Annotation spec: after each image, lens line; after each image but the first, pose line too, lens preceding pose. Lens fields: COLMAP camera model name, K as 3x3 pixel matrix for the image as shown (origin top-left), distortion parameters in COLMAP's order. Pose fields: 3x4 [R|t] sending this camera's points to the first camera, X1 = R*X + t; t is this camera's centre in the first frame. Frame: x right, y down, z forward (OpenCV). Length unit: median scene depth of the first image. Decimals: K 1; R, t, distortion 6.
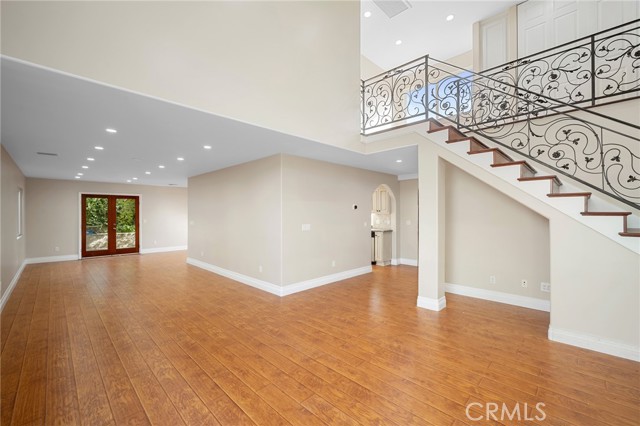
lens RADIAL K [[267.0, 0, 320.0], [0, 267.0, 213.0], [0, 0, 1]] dist [0.001697, 0.000279]
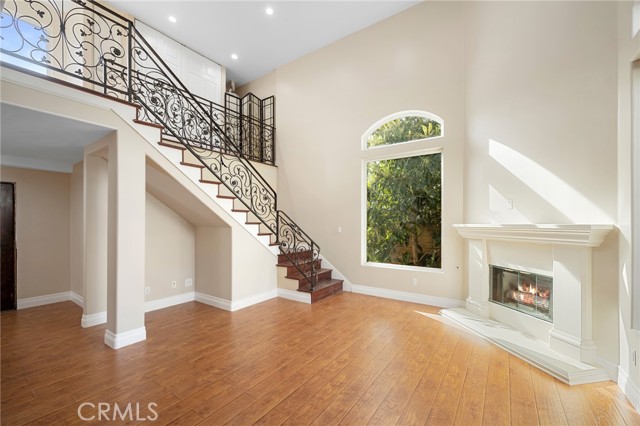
lens RADIAL K [[269.8, 0, 319.9], [0, 269.8, 221.5], [0, 0, 1]] dist [-0.001858, -0.000186]
pose [[-0.182703, 0.006408, 0.983147, -0.654730], [-0.003440, 0.999968, -0.007157, 0.002264], [-0.983162, -0.004690, -0.182675, 0.815675]]
